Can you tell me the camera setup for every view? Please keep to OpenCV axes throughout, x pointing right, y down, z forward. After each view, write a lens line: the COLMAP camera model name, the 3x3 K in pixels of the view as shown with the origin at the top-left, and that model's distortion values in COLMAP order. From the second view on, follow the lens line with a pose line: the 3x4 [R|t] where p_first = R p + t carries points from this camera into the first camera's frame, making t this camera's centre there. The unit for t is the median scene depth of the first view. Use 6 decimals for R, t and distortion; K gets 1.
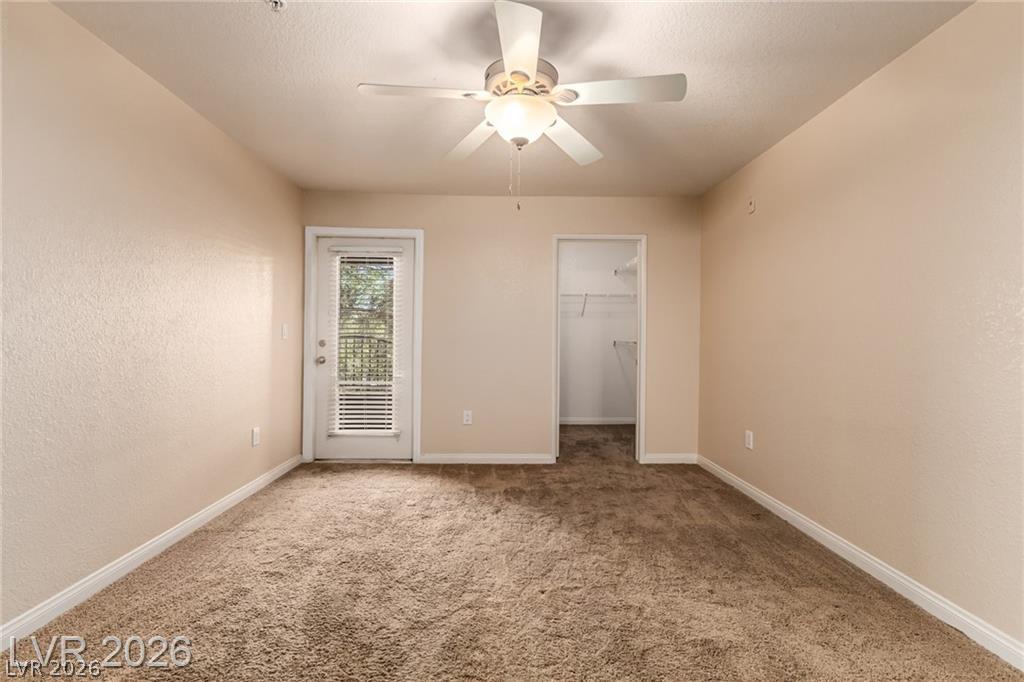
lens RADIAL K [[452.1, 0, 508.4], [0, 452.1, 336.3], [0, 0, 1]] dist [0.005152, 0.000018]
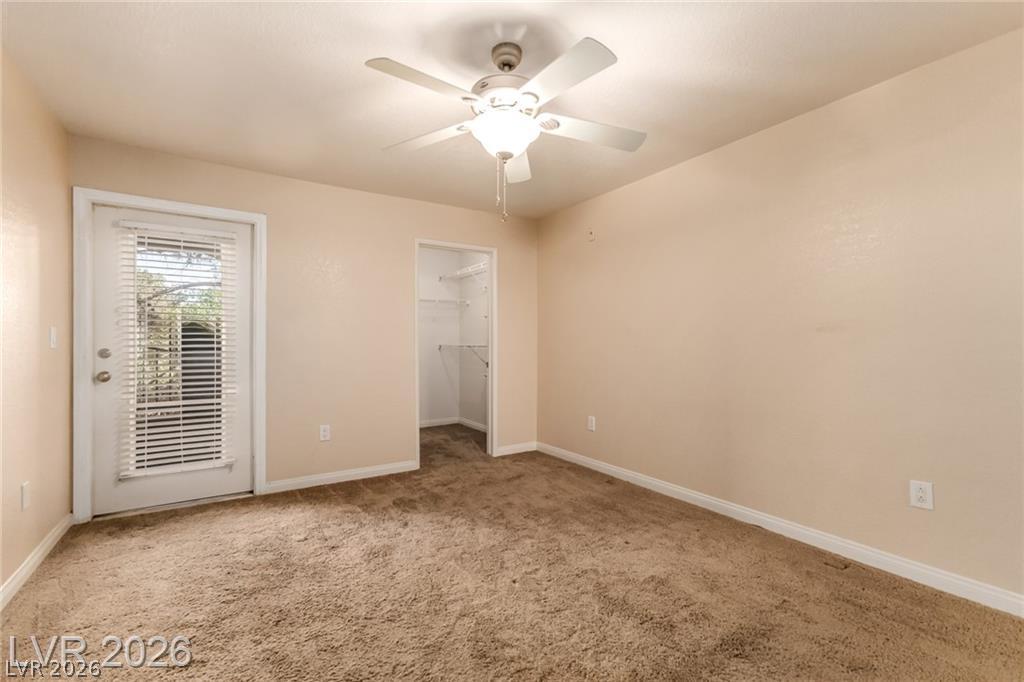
lens RADIAL K [[452.1, 0, 506.9], [0, 452.1, 341.5], [0, 0, 1]] dist [0.005152, 0.000018]
pose [[0.851171, -0.008084, 0.524827, -0.301147], [0.005889, 0.999966, 0.005852, -0.004433], [-0.524856, -0.001890, 0.851189, 0.062107]]
